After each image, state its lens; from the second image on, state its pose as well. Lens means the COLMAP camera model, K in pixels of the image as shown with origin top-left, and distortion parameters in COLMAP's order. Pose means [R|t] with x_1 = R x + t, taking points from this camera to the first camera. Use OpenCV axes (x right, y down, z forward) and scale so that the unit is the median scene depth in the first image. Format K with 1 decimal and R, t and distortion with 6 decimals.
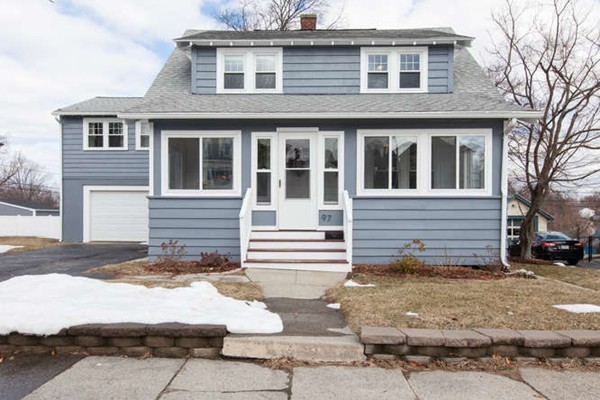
lens RADIAL K [[399.5, 0, 300.0], [0, 399.5, 200.0], [0, 0, 1]] dist [-0.037432, -0.002193]
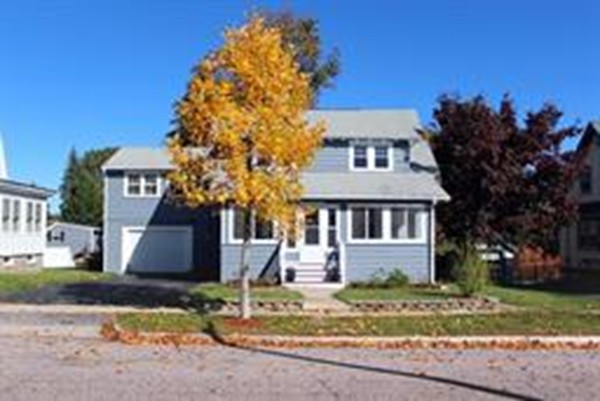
lens RADIAL K [[399.5, 0, 300.0], [0, 399.5, 200.5], [0, 0, 1]] dist [-0.037432, -0.002193]
pose [[0.999664, -0.001800, 0.025864, -0.076141], [0.003642, 0.997447, -0.071322, -0.053096], [-0.025670, 0.071392, 0.997118, -0.515966]]
